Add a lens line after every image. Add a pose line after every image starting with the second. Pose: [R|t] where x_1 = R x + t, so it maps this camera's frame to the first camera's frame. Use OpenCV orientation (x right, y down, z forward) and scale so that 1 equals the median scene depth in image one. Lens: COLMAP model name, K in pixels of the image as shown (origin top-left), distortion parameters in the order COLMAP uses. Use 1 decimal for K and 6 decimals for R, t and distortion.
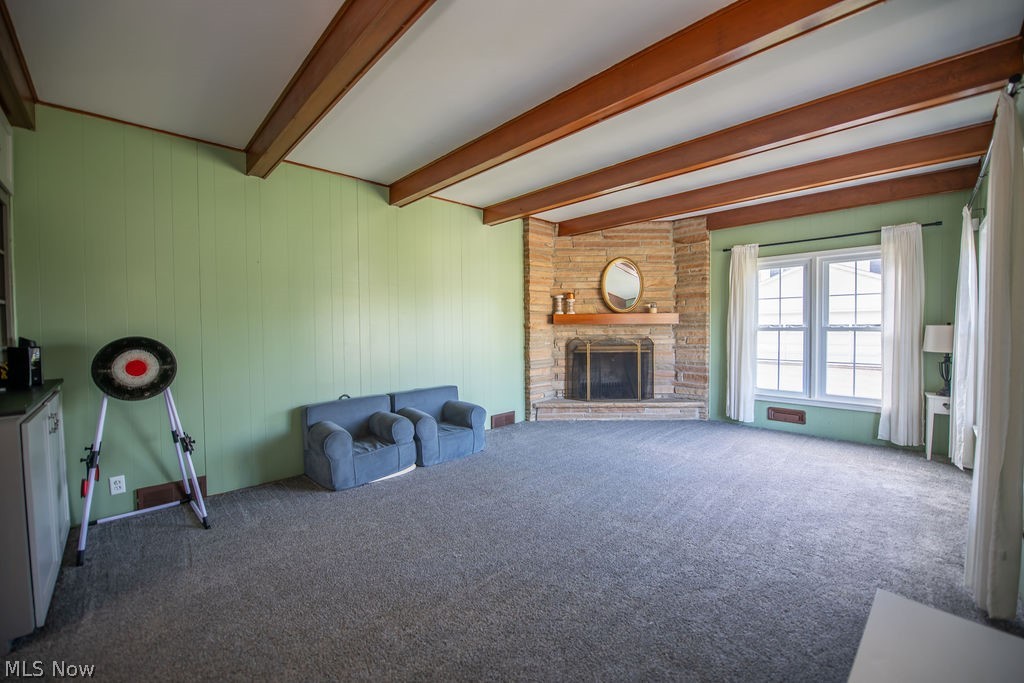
lens RADIAL K [[408.0, 0, 516.0], [0, 408.0, 337.9], [0, 0, 1]] dist [-0.014949, -0.000752]
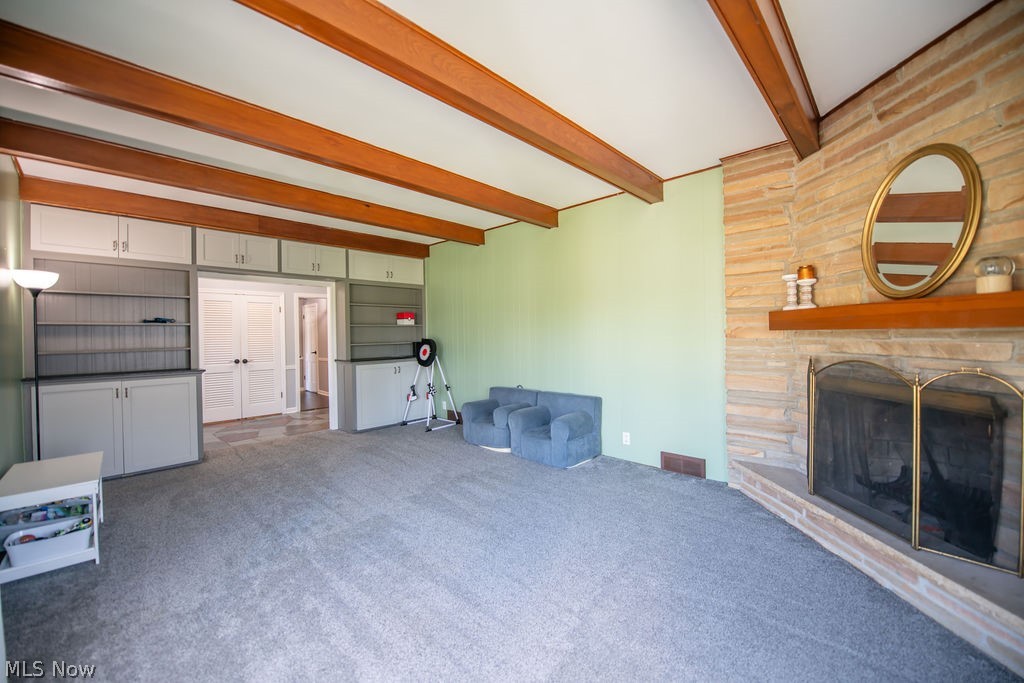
lens RADIAL K [[408.0, 0, 509.6], [0, 408.0, 339.4], [0, 0, 1]] dist [-0.014949, -0.000752]
pose [[0.035877, 0.023721, -0.999075, 0.643322], [-0.014814, 0.999621, 0.023202, -0.028697], [0.999246, 0.013968, 0.036215, 0.645987]]
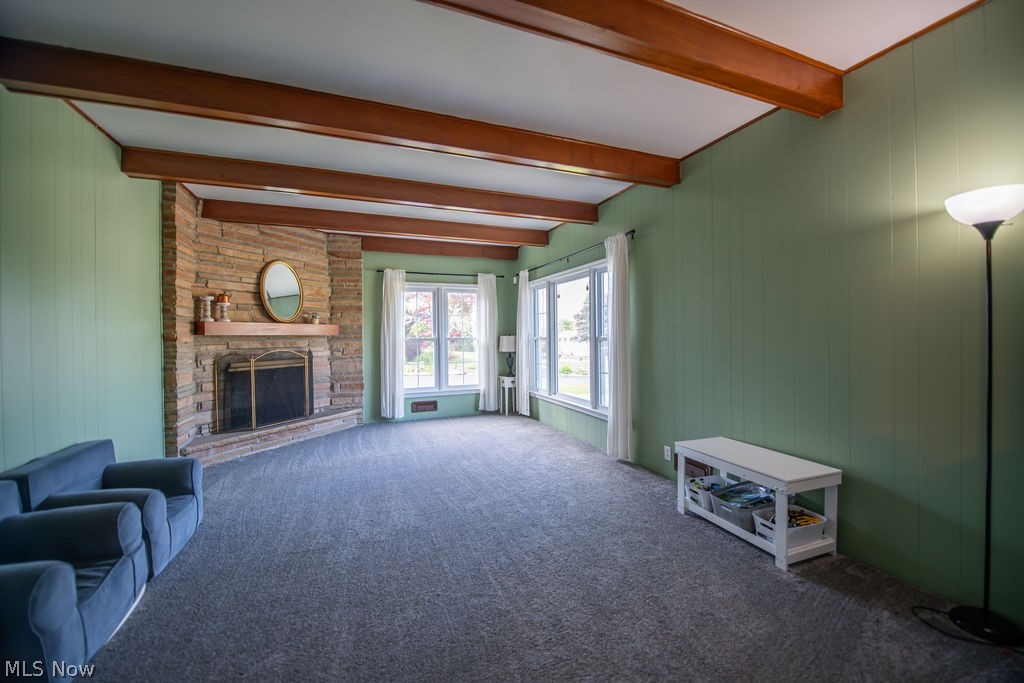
lens RADIAL K [[408.0, 0, 514.1], [0, 408.0, 336.8], [0, 0, 1]] dist [-0.014949, -0.000752]
pose [[0.381127, 0.003189, 0.924517, -0.379406], [0.036269, 0.999173, -0.018398, 0.003889], [-0.923811, 0.040543, 0.380697, 0.211365]]
